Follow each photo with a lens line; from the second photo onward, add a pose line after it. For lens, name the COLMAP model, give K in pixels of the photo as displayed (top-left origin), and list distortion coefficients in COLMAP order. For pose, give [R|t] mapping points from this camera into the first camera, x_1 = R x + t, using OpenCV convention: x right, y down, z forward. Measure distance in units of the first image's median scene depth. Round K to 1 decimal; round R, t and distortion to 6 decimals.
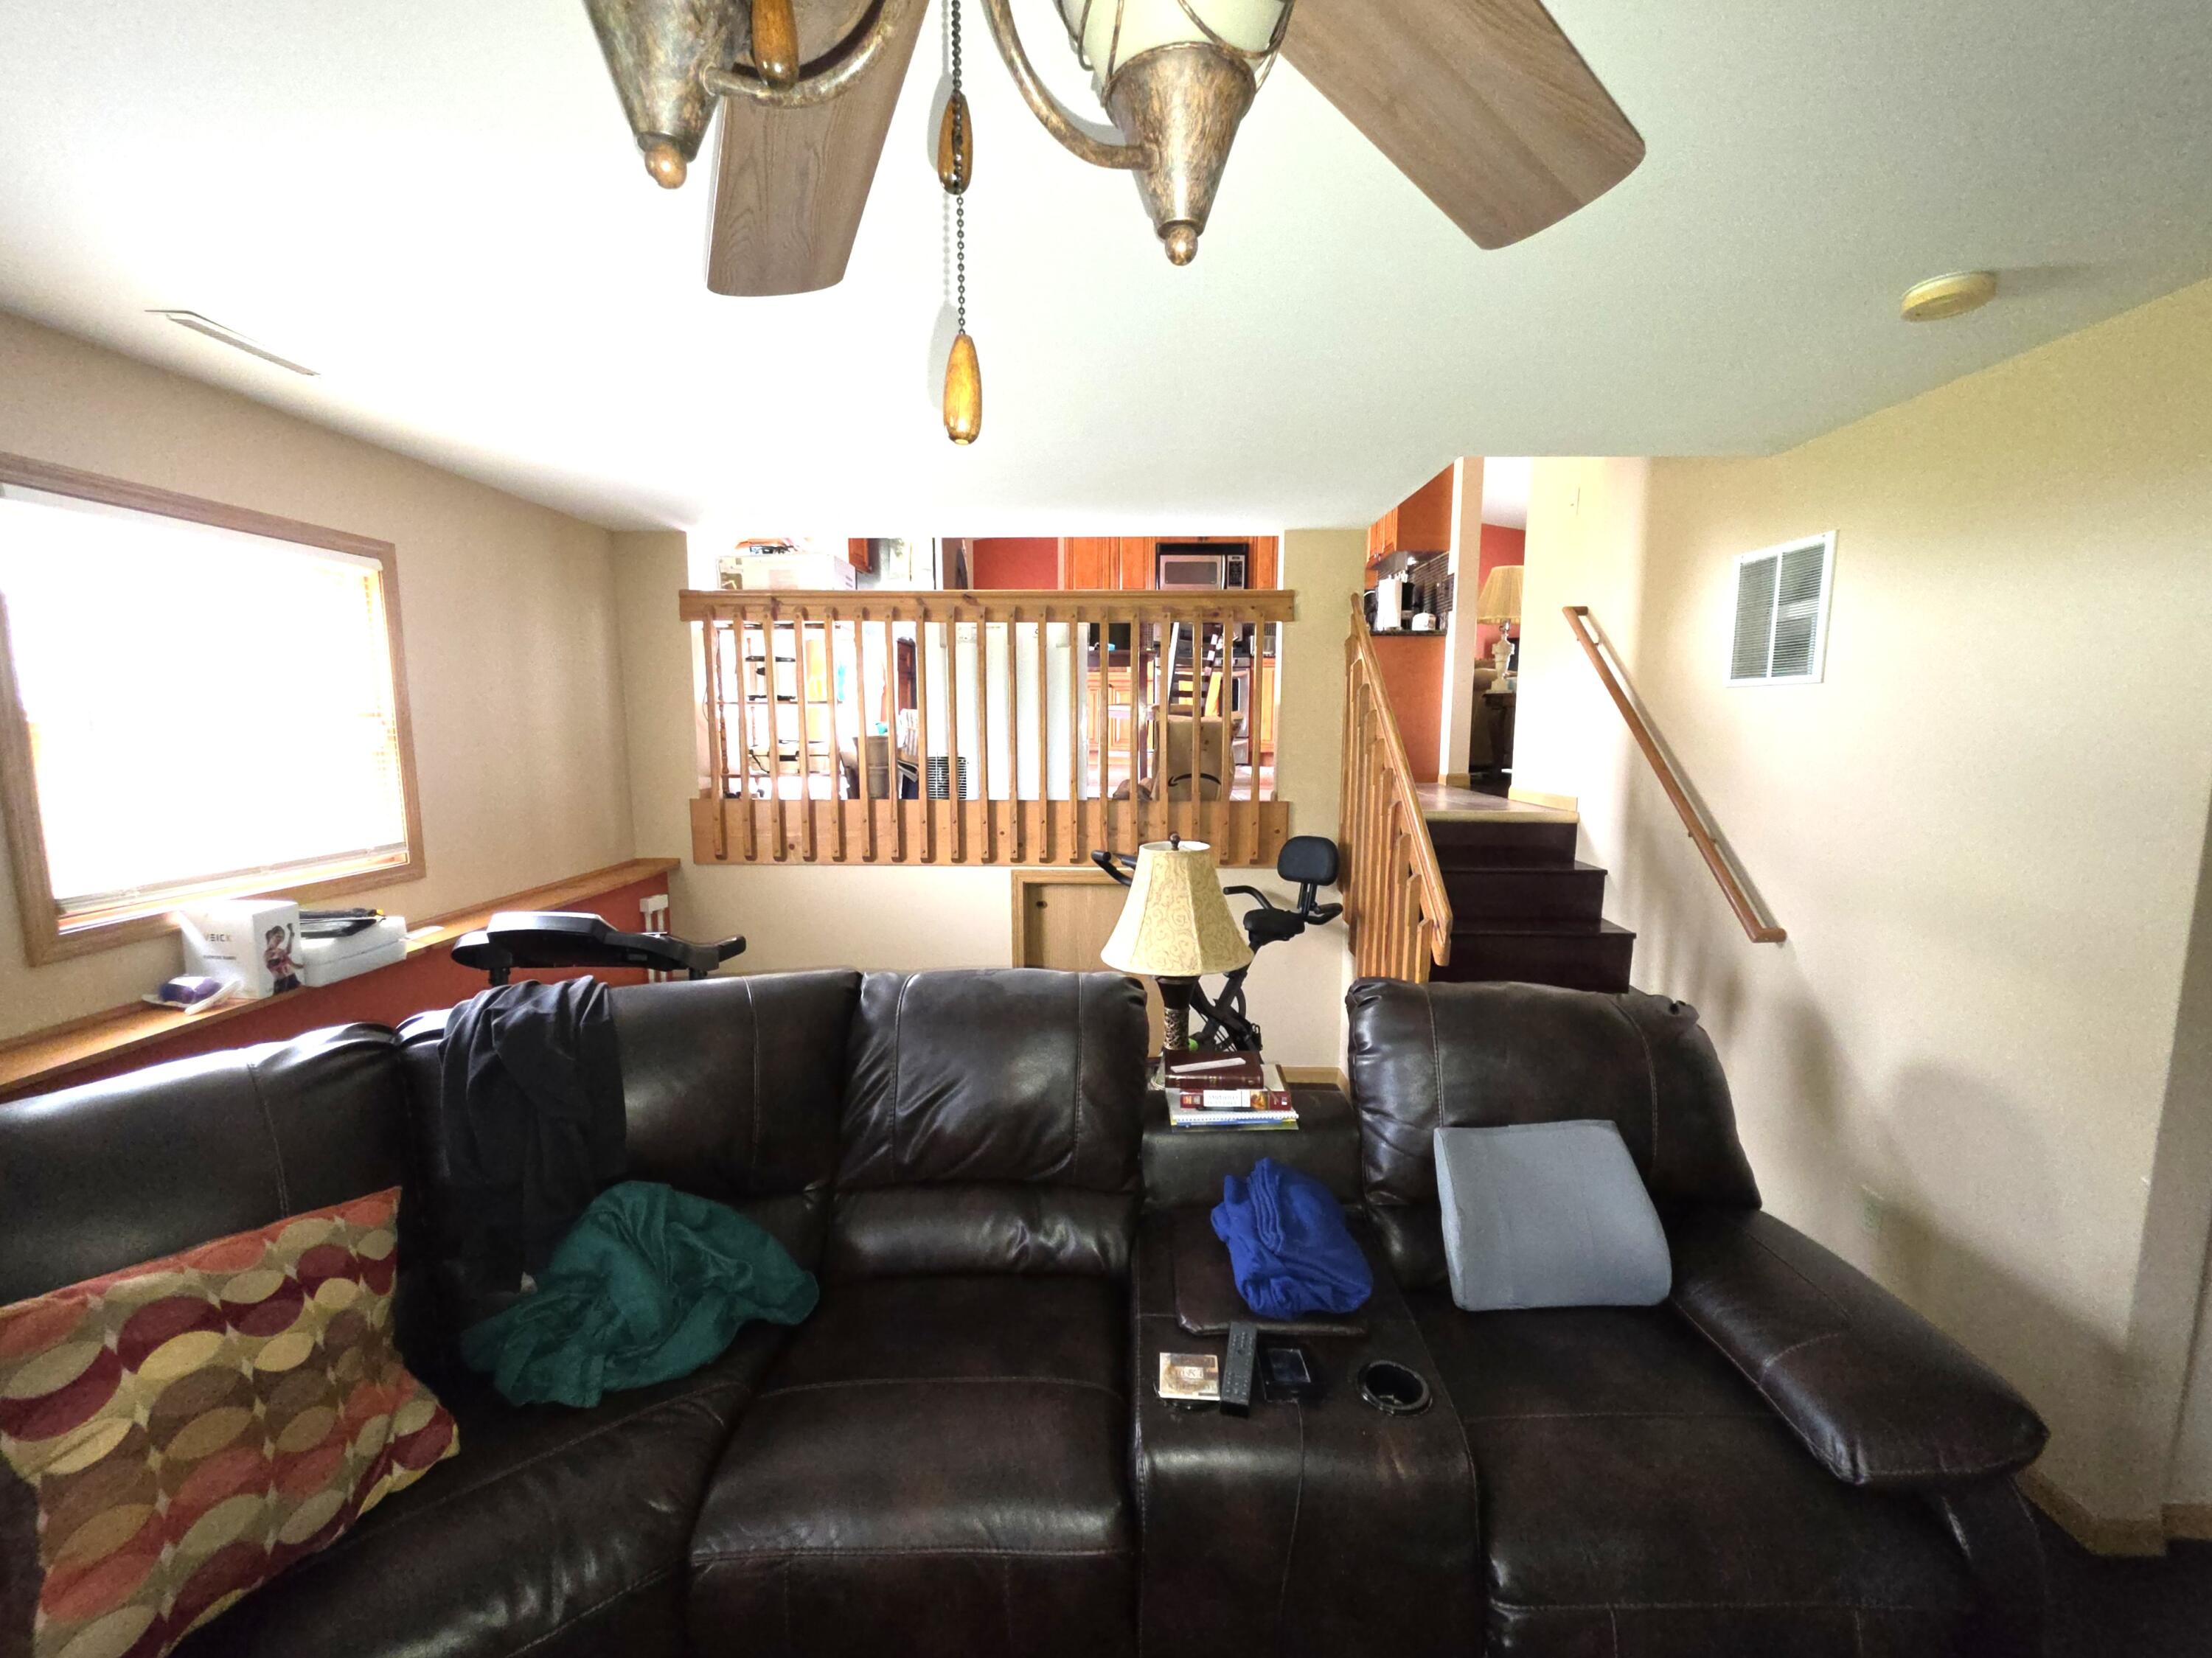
lens RADIAL K [[896.6, 0, 1102.7], [0, 896.6, 825.9], [0, 0, 1]] dist [-0.004858, 0.001996]
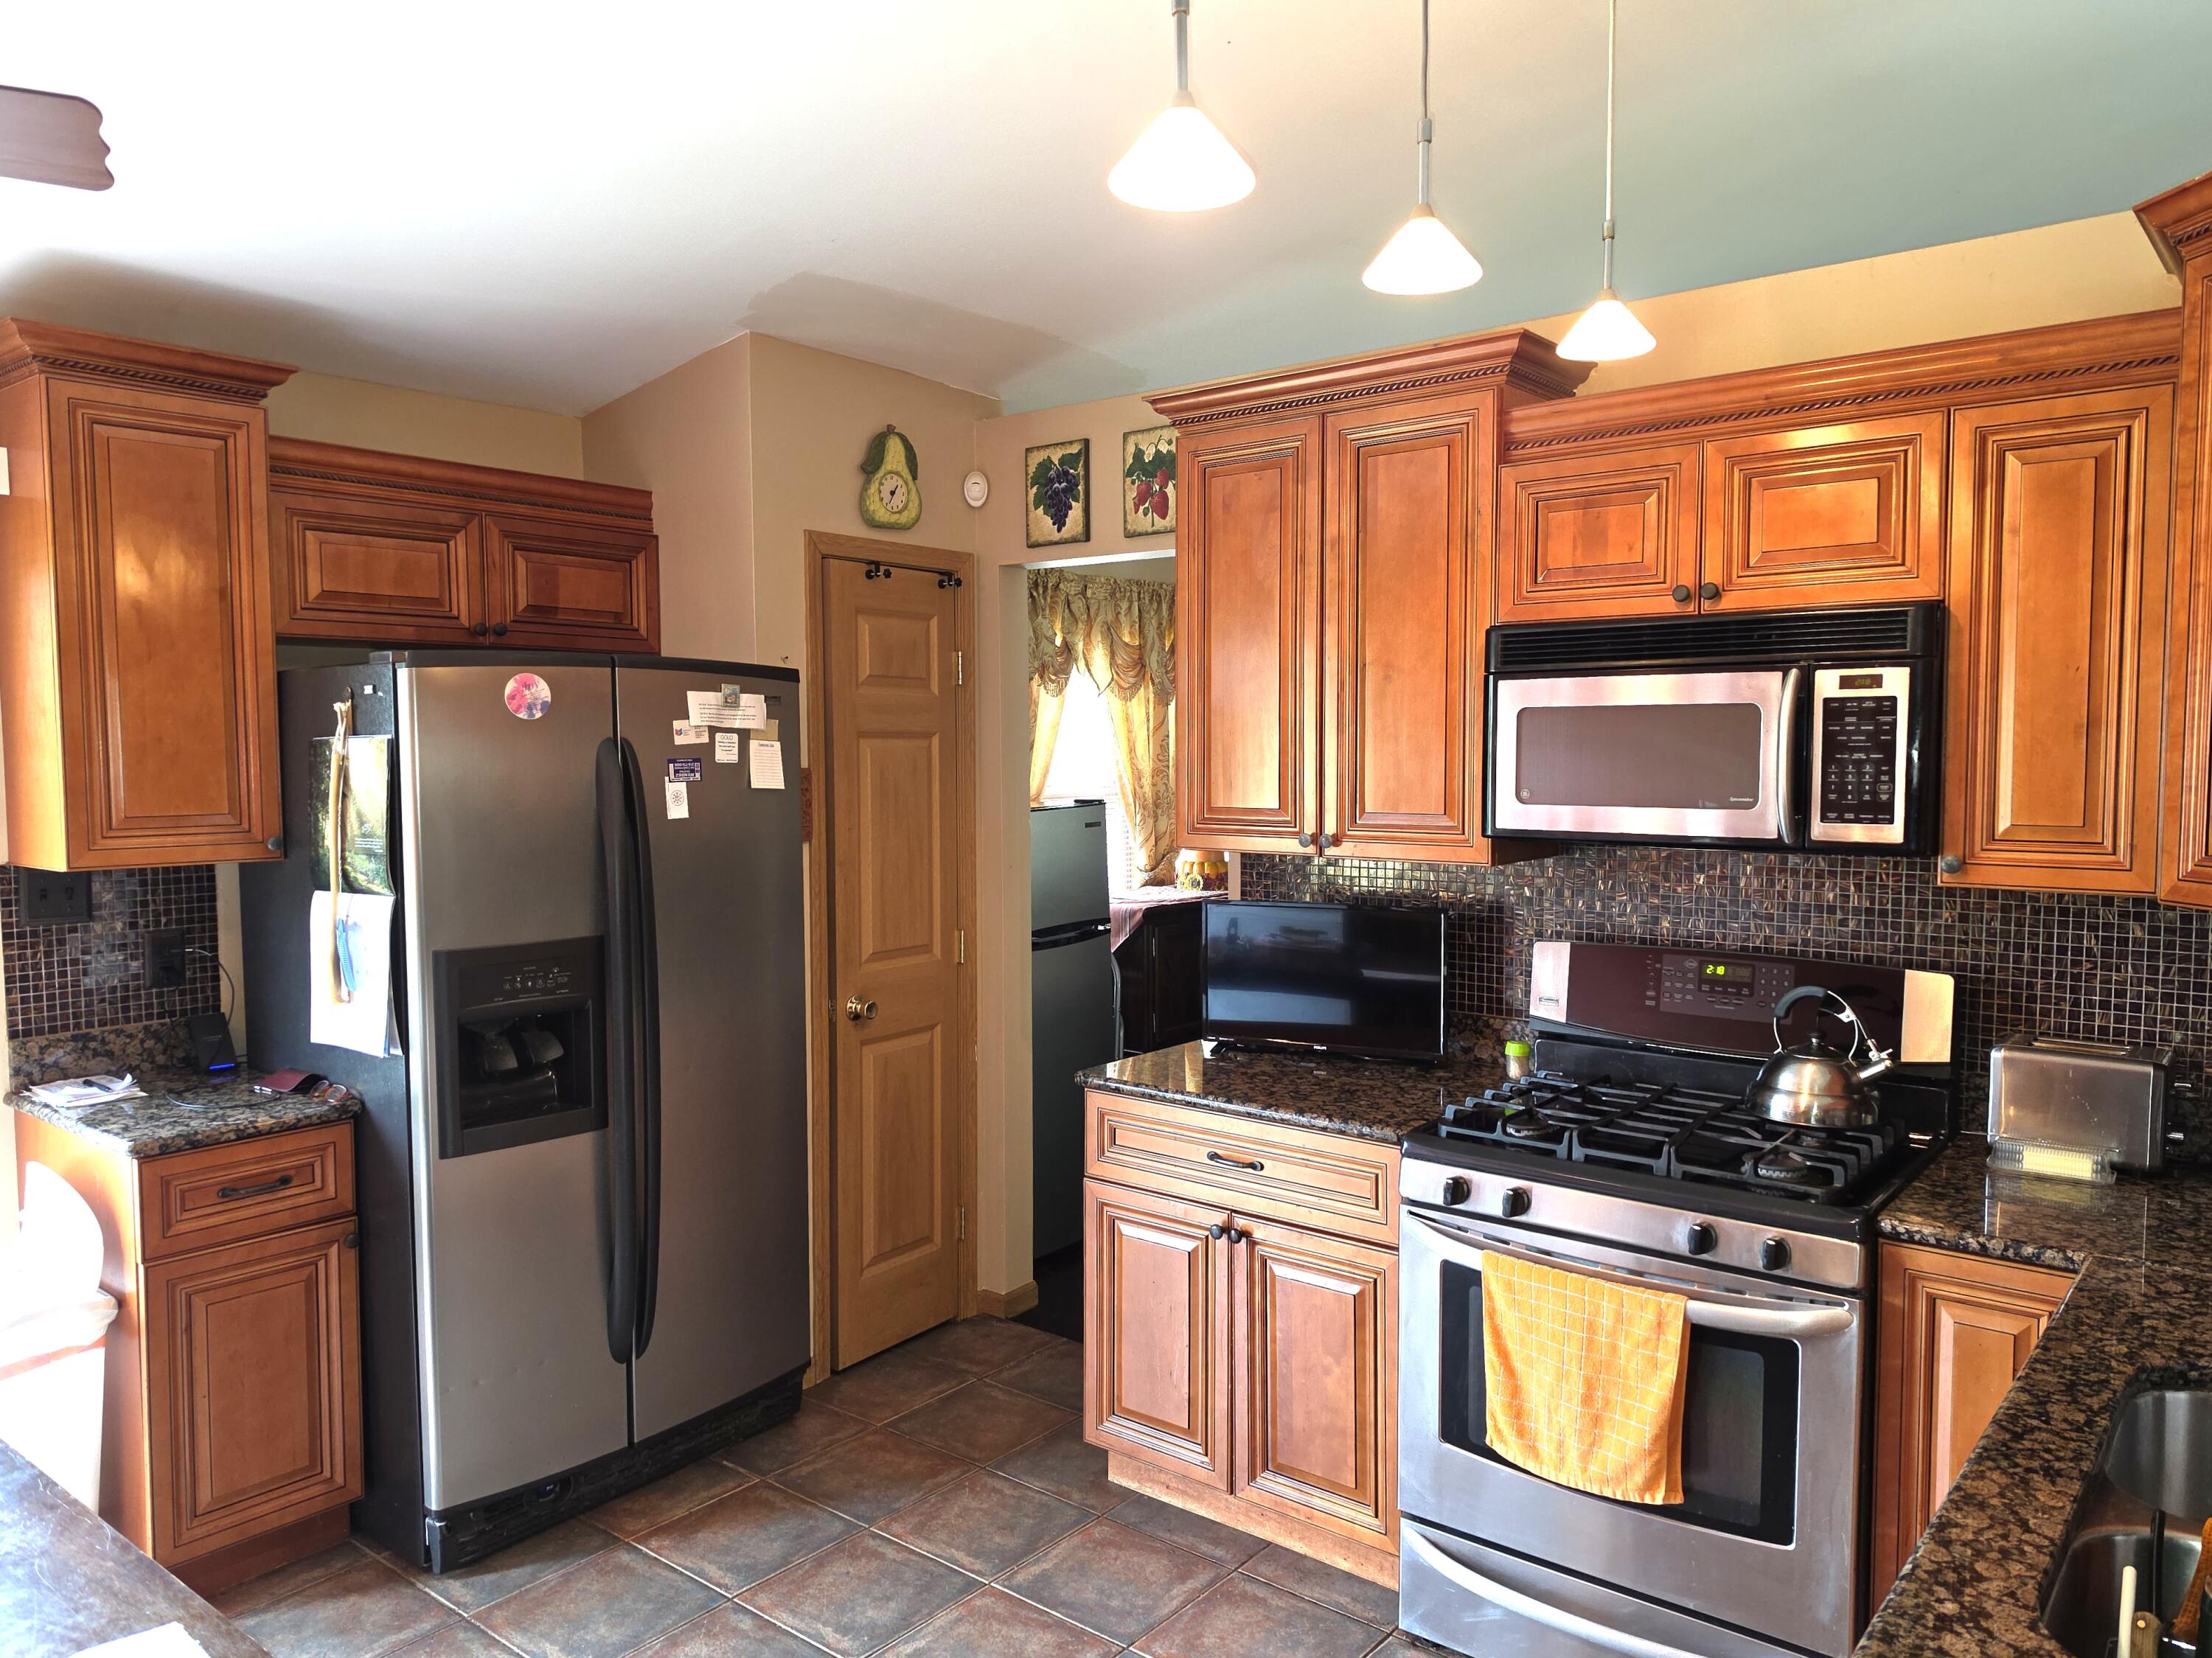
lens RADIAL K [[1551.7, 0, 1111.8], [0, 1551.7, 834.9], [0, 0, 1]] dist [0.061037, -0.058831]
pose [[0.795878, 0.029694, -0.604729, 0.480081], [-0.067432, 0.996930, -0.039794, -0.510187], [0.601691, 0.072449, 0.795437, 1.336823]]
